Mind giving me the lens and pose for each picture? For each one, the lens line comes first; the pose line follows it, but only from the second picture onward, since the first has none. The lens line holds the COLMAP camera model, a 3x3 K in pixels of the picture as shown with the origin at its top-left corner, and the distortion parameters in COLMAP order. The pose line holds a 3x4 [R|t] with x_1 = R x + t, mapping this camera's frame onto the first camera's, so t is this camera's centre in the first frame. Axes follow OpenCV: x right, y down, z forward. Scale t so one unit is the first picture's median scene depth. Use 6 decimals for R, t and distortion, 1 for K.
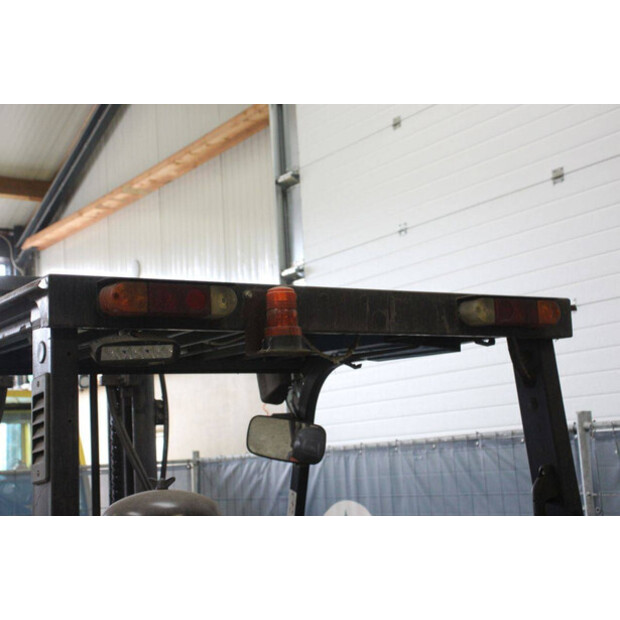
lens RADIAL K [[1089.7, 0, 307.5], [0, 1089.7, 308.0], [0, 0, 1]] dist [0.211260, 0.000000]
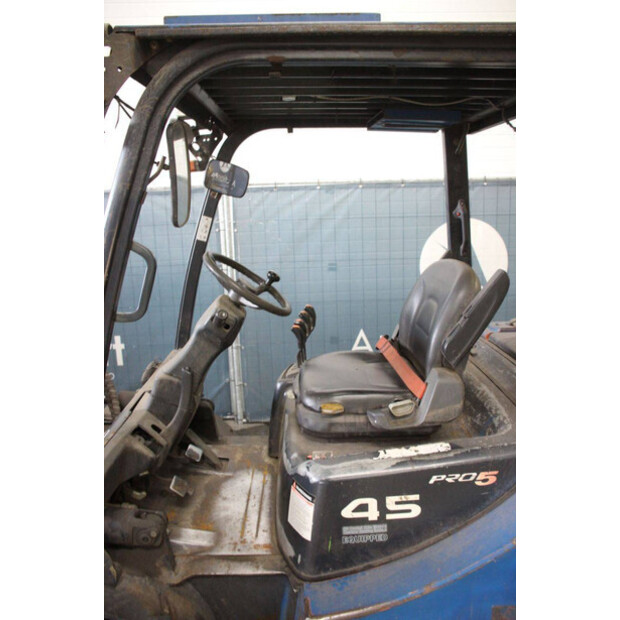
lens RADIAL K [[527.9, 0, 317.7], [0, 527.9, 309.6], [0, 0, 1]] dist [-0.124247, 0.024092]
pose [[0.505520, -0.137069, 0.851858, -0.369024], [-0.127134, 0.964691, 0.230670, 0.076786], [-0.853397, -0.224908, 0.470244, 0.376481]]
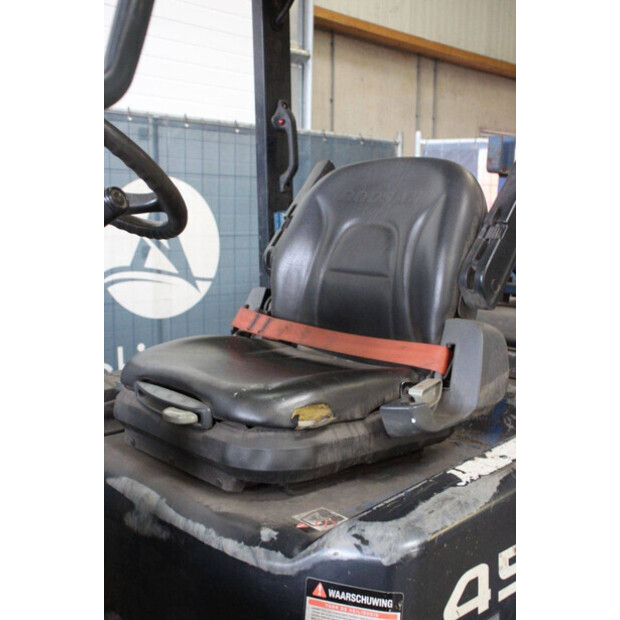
lens RADIAL K [[735.1, 0, 306.6], [0, 735.1, 308.6], [0, 0, 1]] dist [0.005795, 0.000000]
pose [[-0.178466, -0.067627, 0.981619, -0.307398], [-0.149701, 0.987887, 0.040842, 0.170087], [-0.972491, -0.139660, -0.186428, 0.555996]]
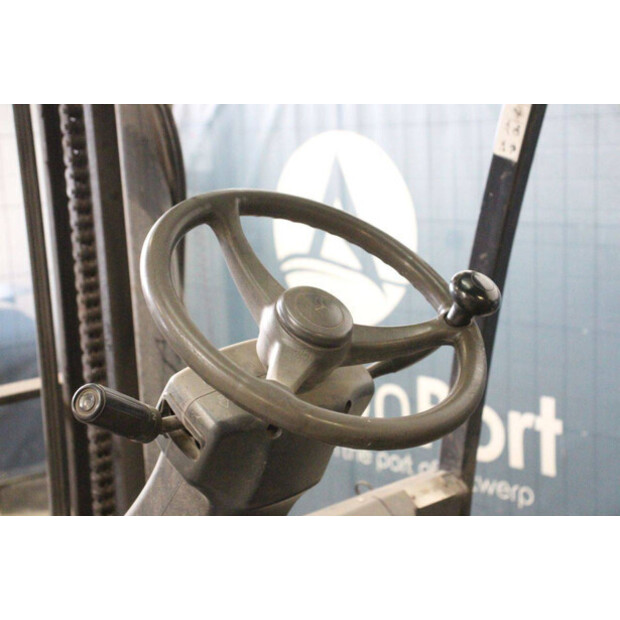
lens RADIAL K [[1189.8, 0, 307.3], [0, 1189.8, 311.9], [0, 0, 1]] dist [0.232386, 0.000000]
pose [[0.979286, -0.018512, 0.201636, -0.142719], [-0.042676, 0.954573, 0.294905, 0.082134], [-0.197936, -0.297401, 0.934010, 0.373048]]
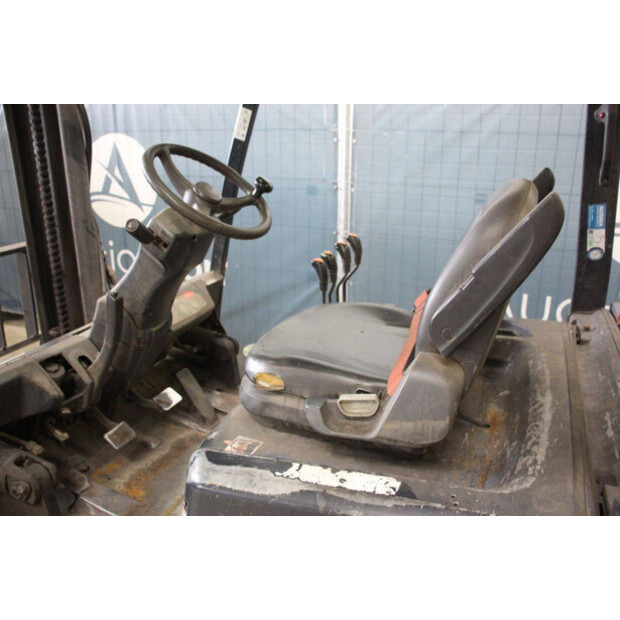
lens RADIAL K [[556.2, 0, 311.8], [0, 556.2, 311.7], [0, 0, 1]] dist [-0.103111, 0.073548]
pose [[0.806923, -0.129472, 0.576292, -0.211150], [-0.137006, 0.908042, 0.395840, 0.088459], [-0.574547, -0.398368, 0.714981, 0.342856]]
